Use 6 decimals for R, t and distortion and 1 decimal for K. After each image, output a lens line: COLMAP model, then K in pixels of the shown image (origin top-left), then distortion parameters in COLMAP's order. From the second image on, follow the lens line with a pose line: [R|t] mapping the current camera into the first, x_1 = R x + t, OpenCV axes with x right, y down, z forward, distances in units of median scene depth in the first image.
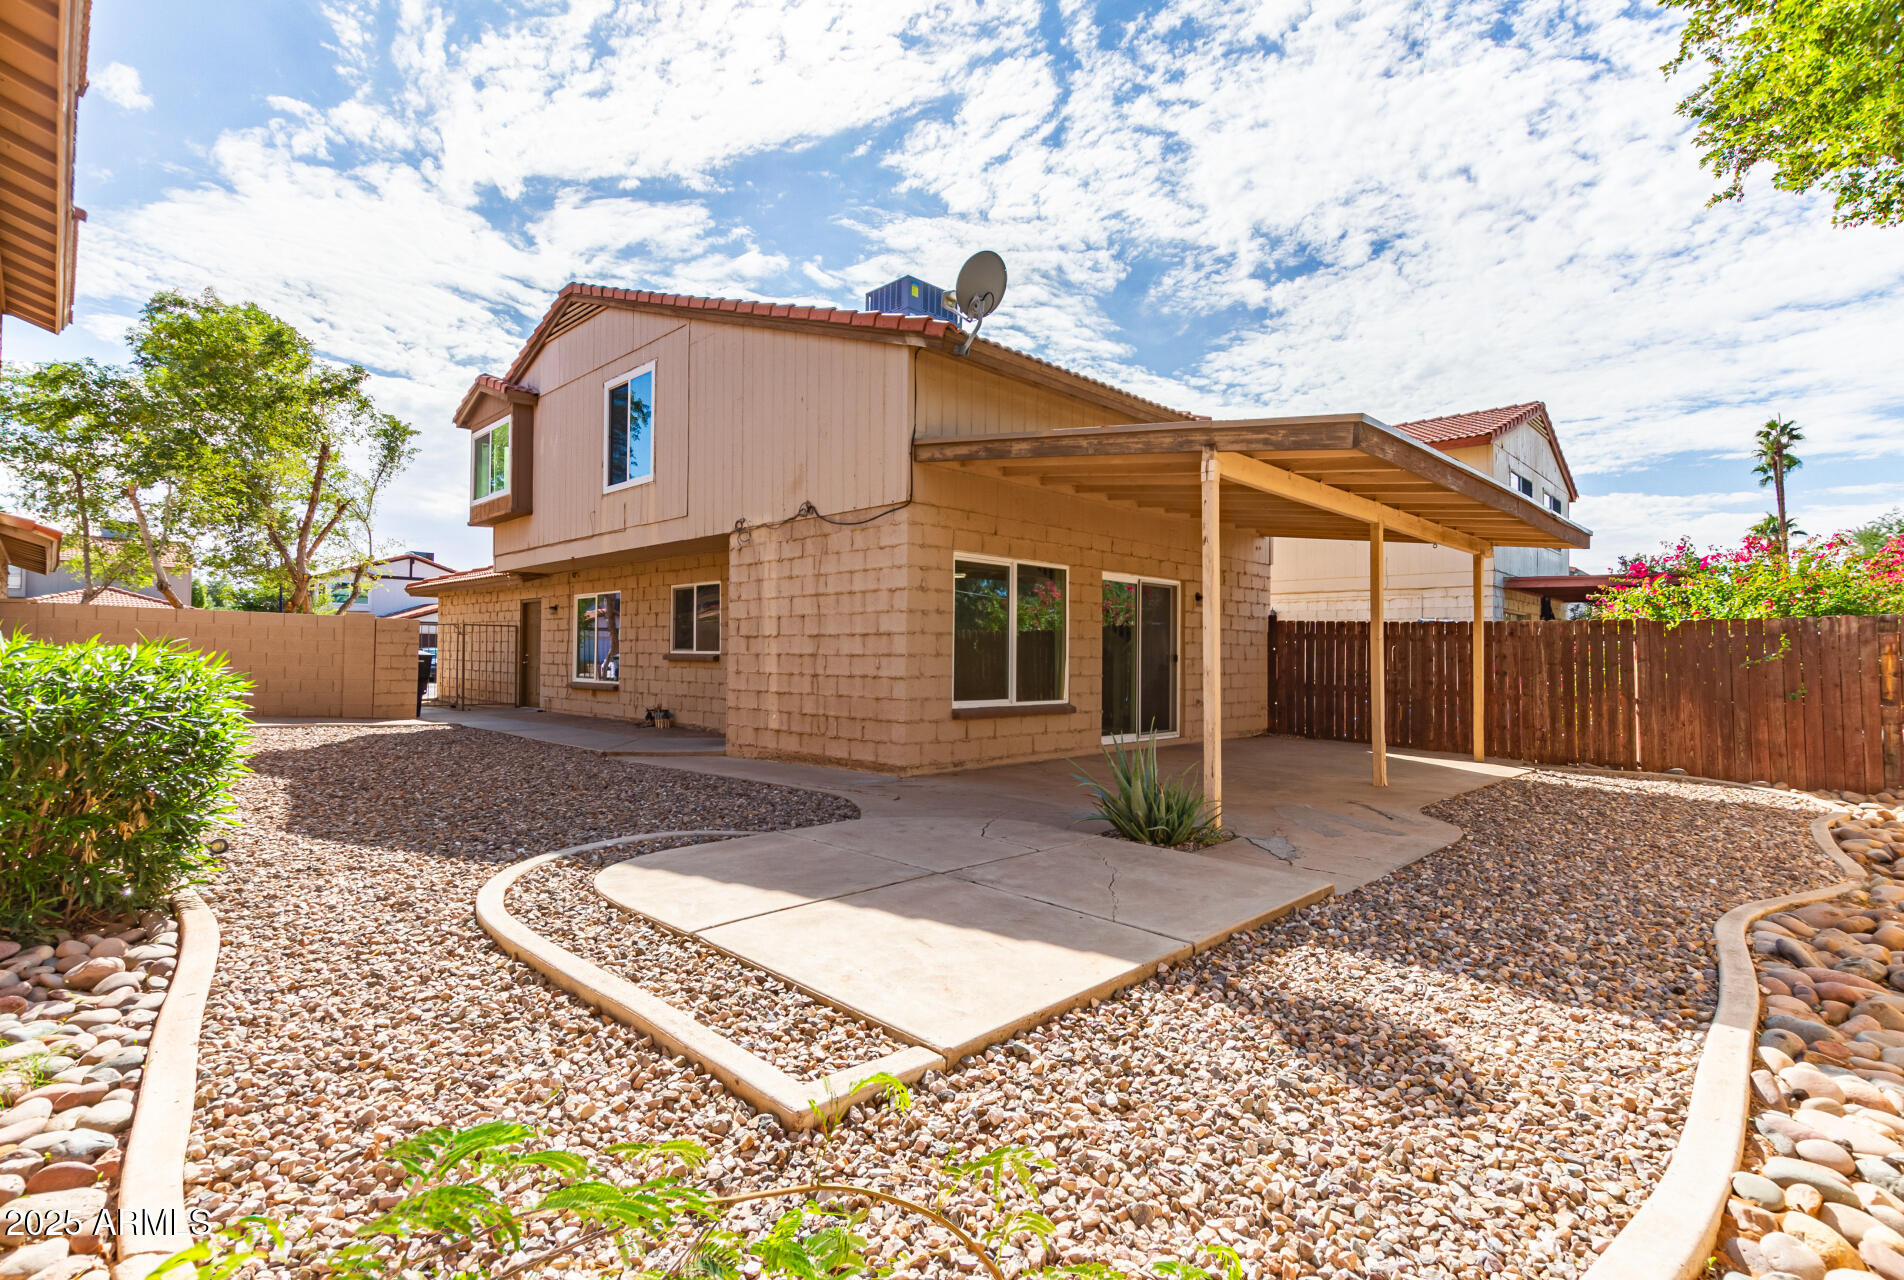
lens RADIAL K [[884.6, 0, 952.4], [0, 884.6, 635.1], [0, 0, 1]] dist [-0.000508, -0.000004]
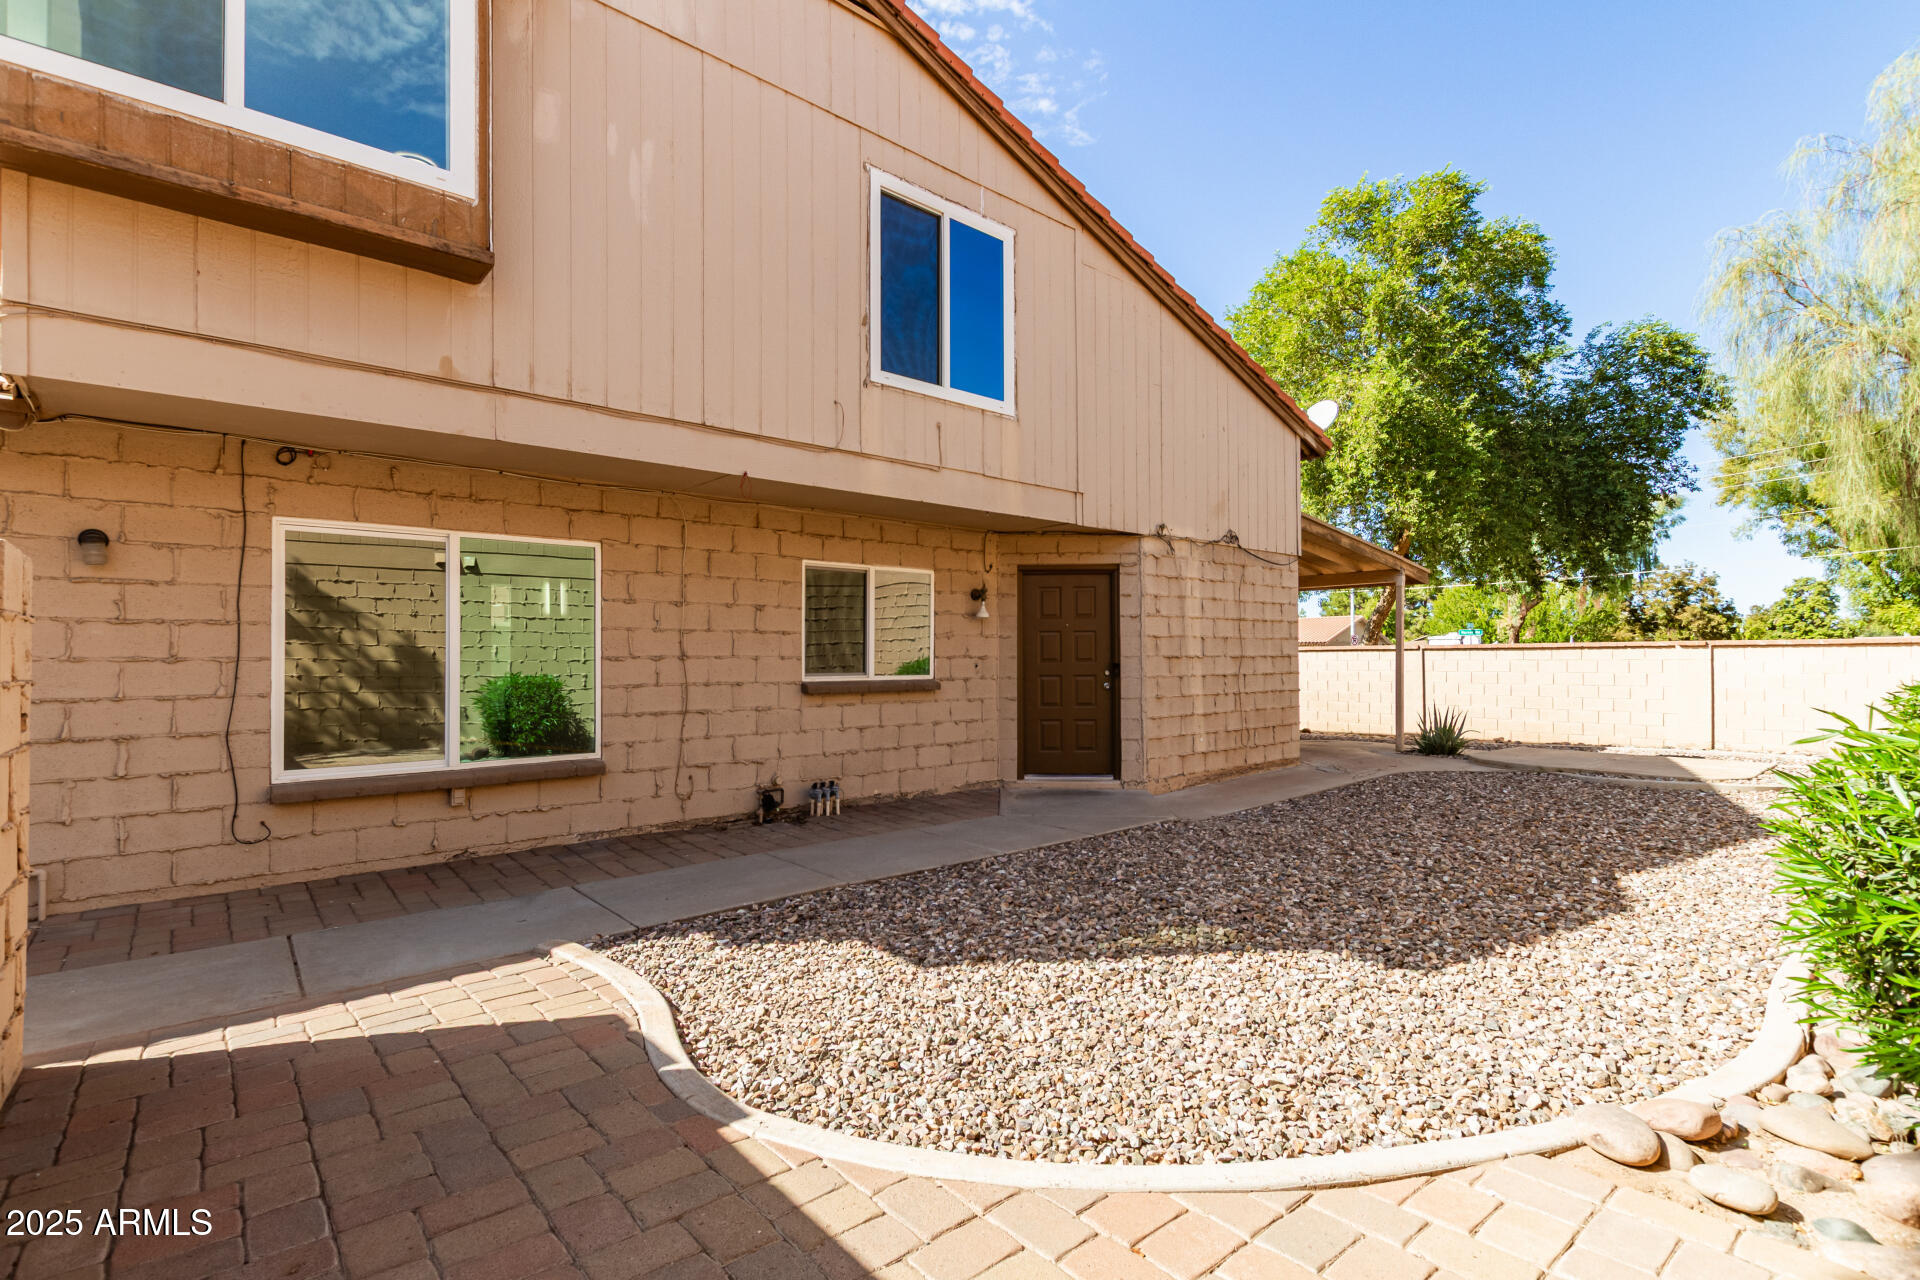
lens RADIAL K [[881.3, 0, 961.4], [0, 881.3, 647.2], [0, 0, 1]] dist [0.005739, -0.001136]
pose [[0.077483, 0.004473, 0.996984, -1.196195], [-0.018101, 0.999831, -0.003079, -0.001936], [-0.996829, -0.017808, 0.077551, 1.193195]]
